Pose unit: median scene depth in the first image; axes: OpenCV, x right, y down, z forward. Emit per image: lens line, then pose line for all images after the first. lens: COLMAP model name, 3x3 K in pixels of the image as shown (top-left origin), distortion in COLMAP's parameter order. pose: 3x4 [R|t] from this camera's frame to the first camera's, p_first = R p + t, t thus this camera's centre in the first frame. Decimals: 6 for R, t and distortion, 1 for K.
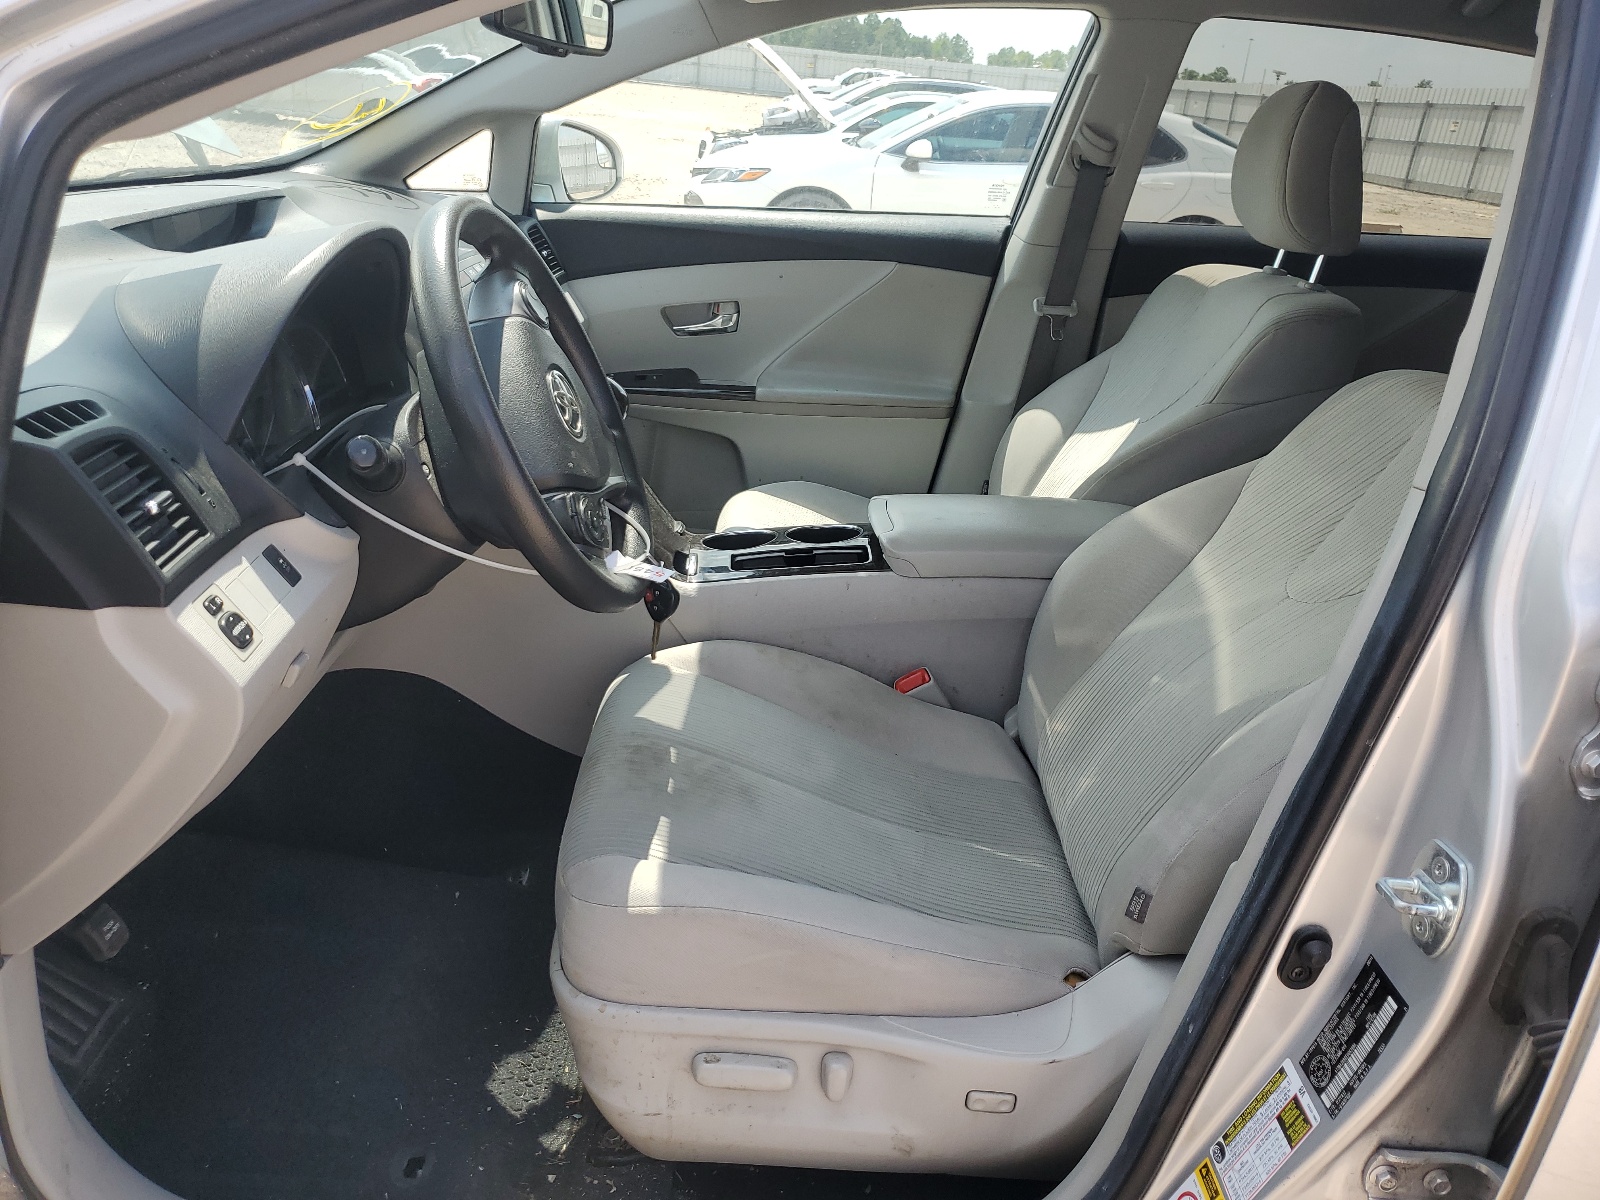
lens RADIAL K [[1213.6, 0, 799.9], [0, 1213.6, 599.9], [0, 0, 1]] dist [-0.001012, -0.000382]
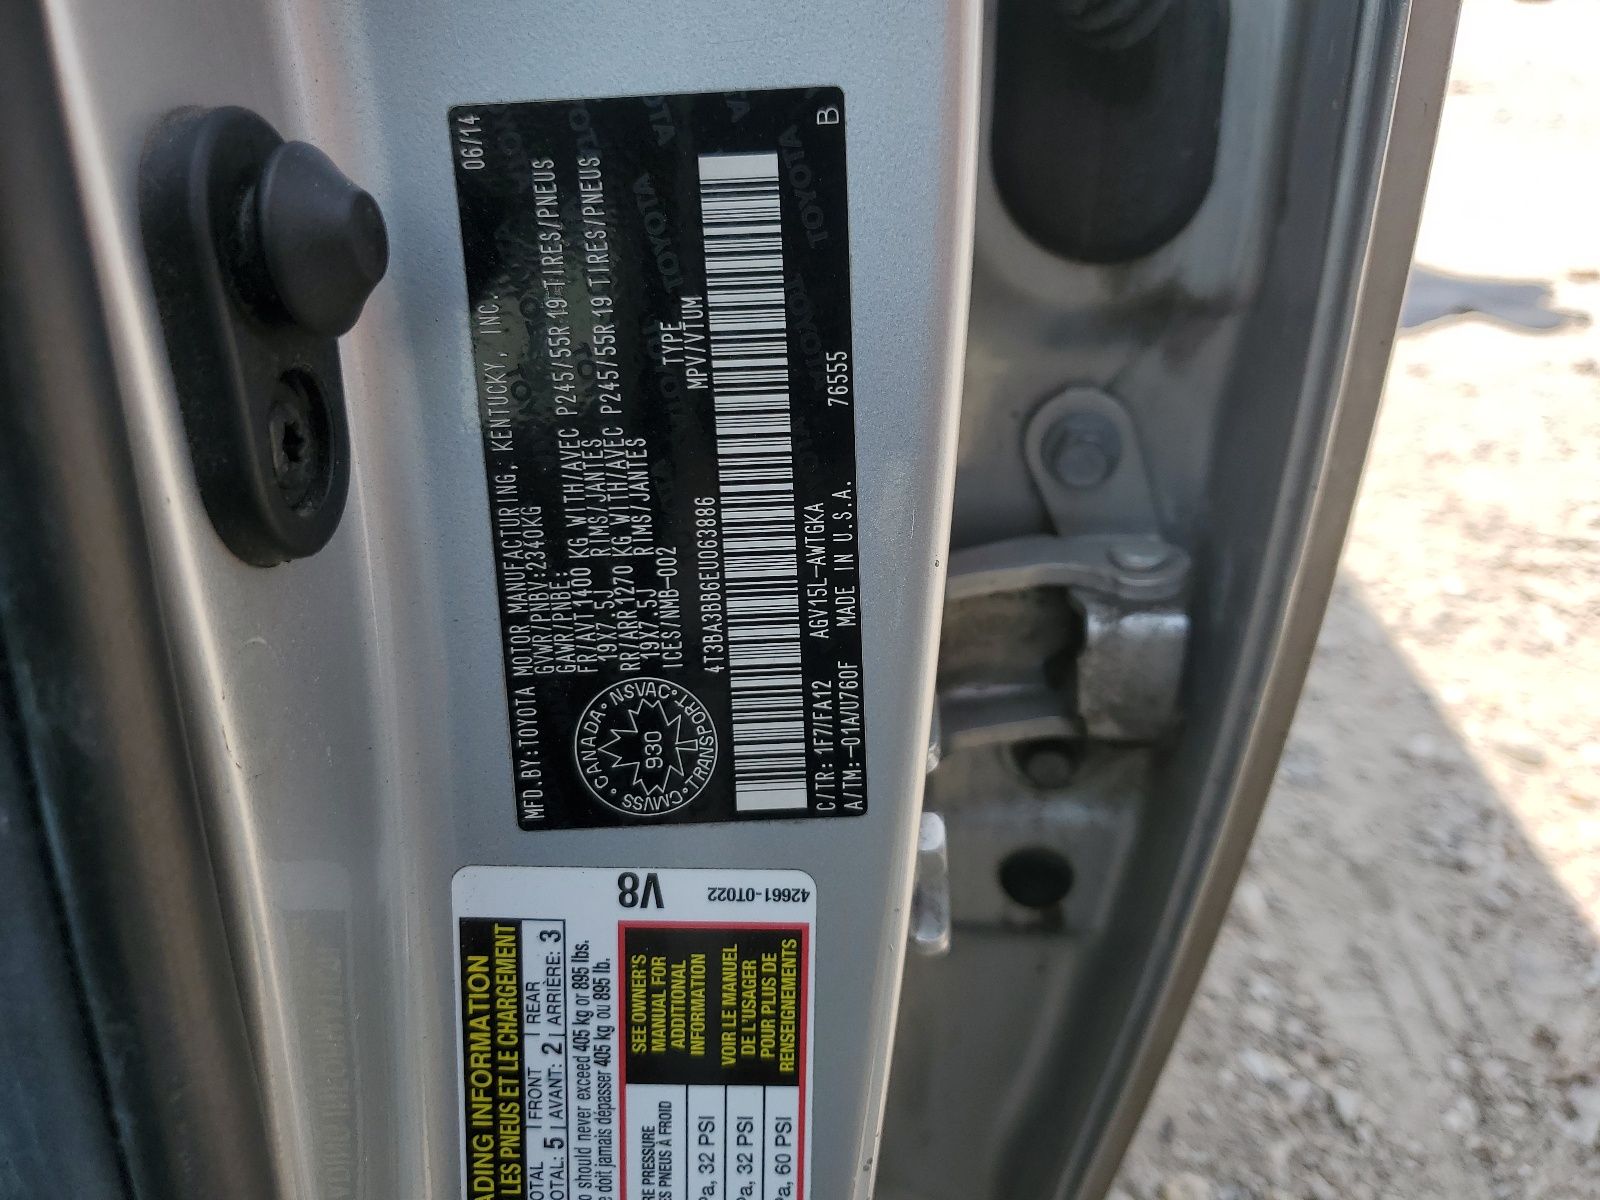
lens RADIAL K [[1213.6, 0, 799.9], [0, 1213.6, 600.0], [0, 0, 1]] dist [-0.001012, -0.000382]
pose [[0.094299, -0.520276, 0.848776, 0.264236], [0.459863, 0.778931, 0.426372, 0.290750], [-0.882969, 0.350114, 0.312708, 0.903026]]
